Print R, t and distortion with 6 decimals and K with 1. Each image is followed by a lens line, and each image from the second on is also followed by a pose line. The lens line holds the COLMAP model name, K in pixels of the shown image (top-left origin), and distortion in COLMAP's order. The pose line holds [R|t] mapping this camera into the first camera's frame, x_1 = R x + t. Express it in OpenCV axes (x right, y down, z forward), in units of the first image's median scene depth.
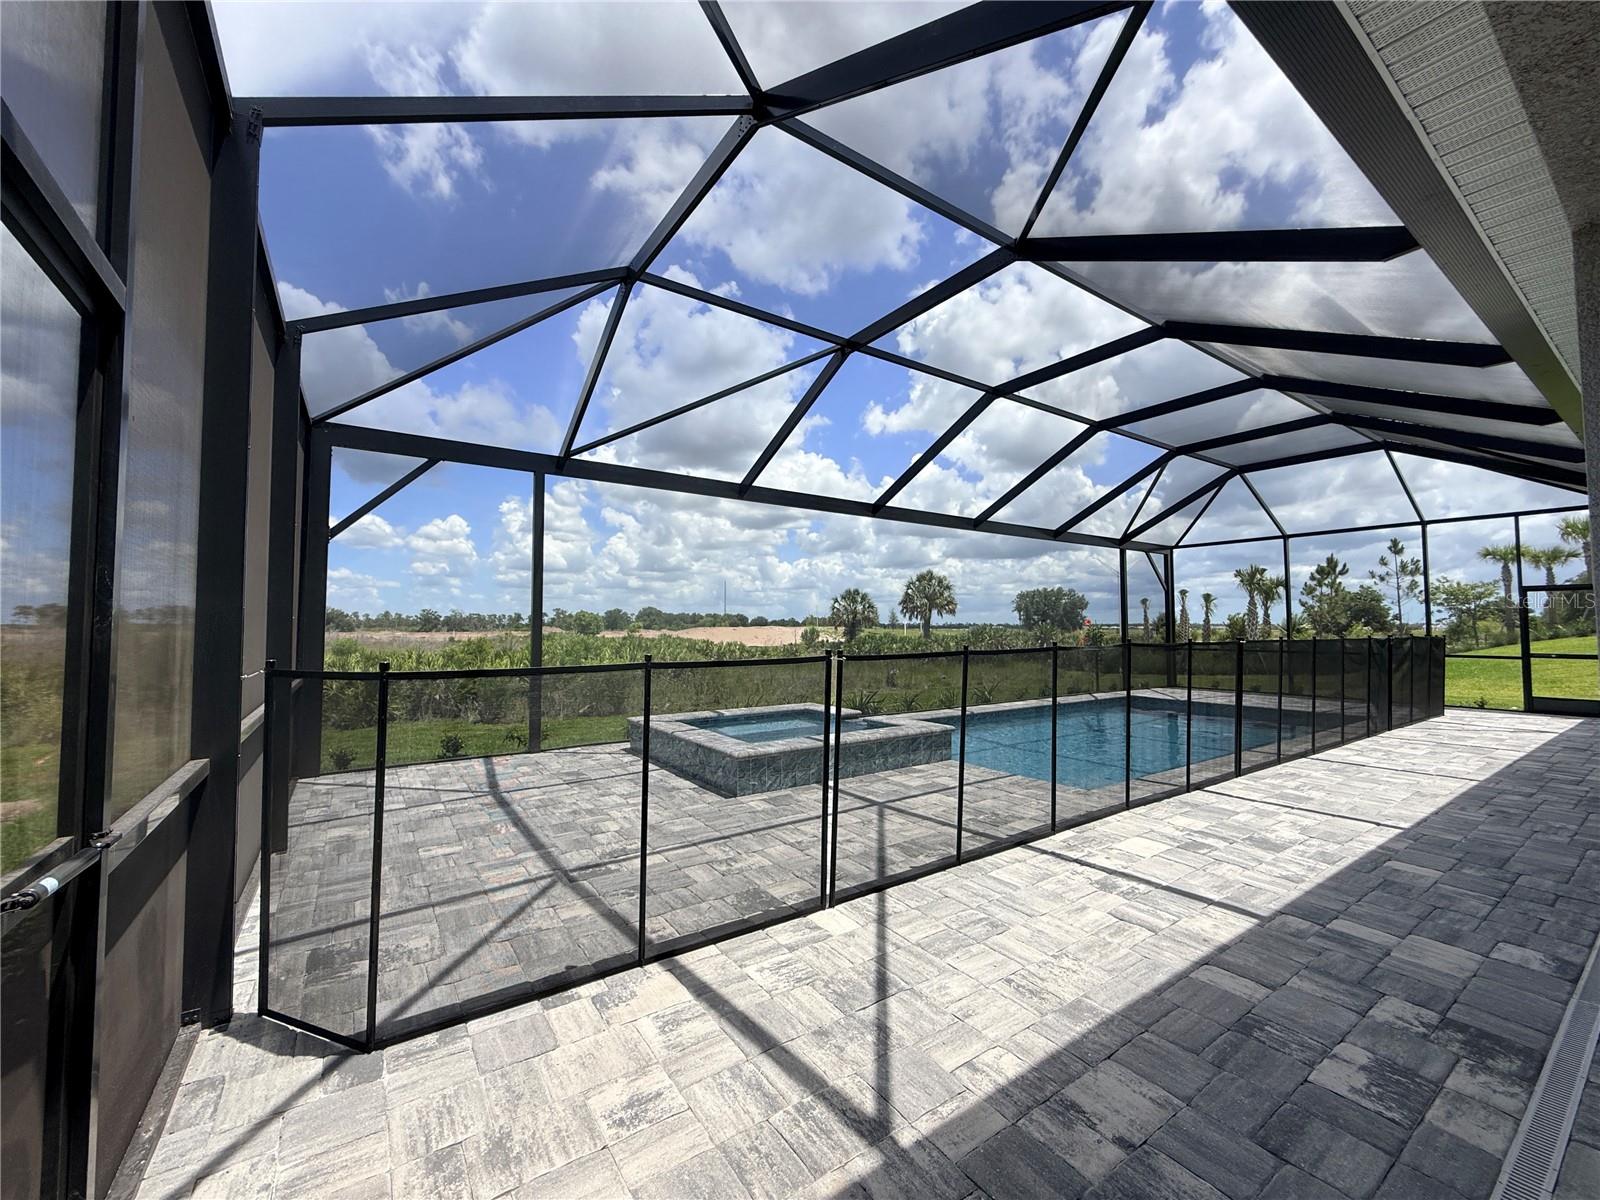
lens RADIAL K [[639.0, 0, 799.9], [0, 639.0, 608.7], [0, 0, 1]] dist [0.001196, -0.000469]
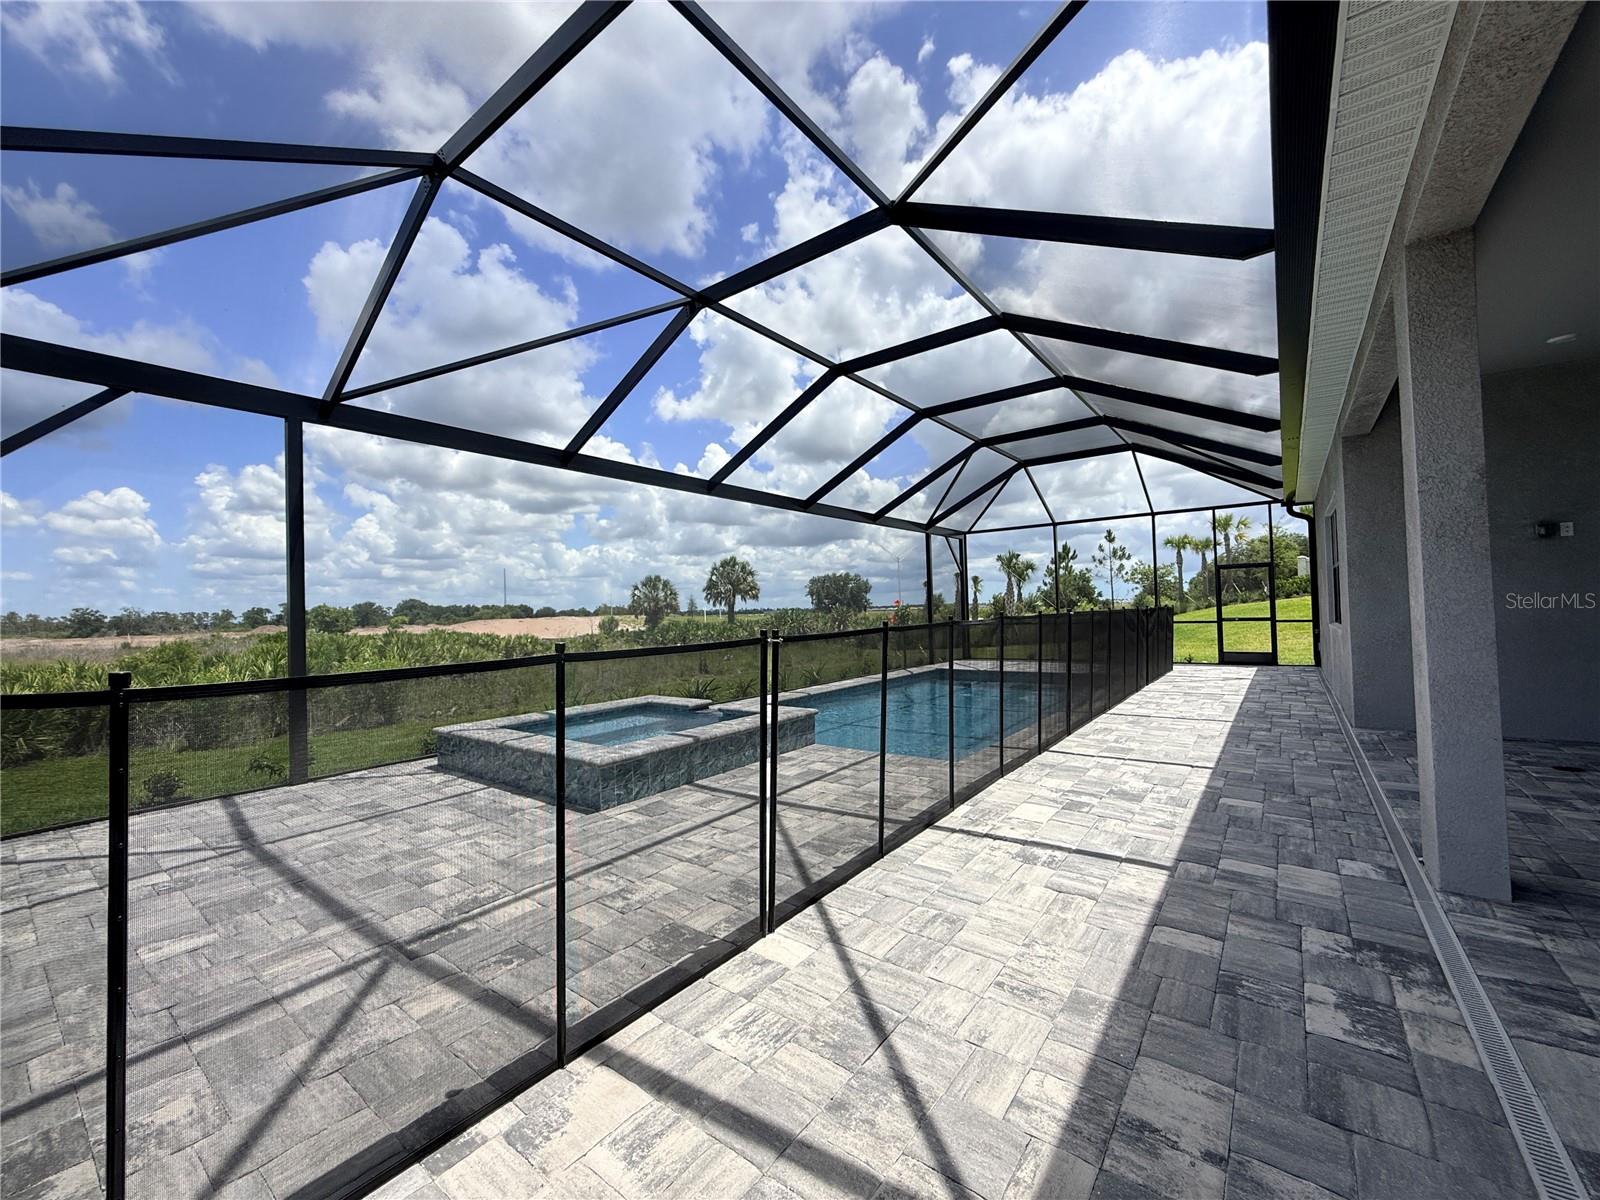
lens RADIAL K [[639.0, 0, 797.0], [0, 639.0, 595.0], [0, 0, 1]] dist [0.001196, -0.000469]
pose [[0.950960, -0.019070, 0.308726, -0.138527], [0.019541, 0.999808, 0.001567, 0.015432], [-0.308697, 0.004543, 0.951150, 0.145186]]
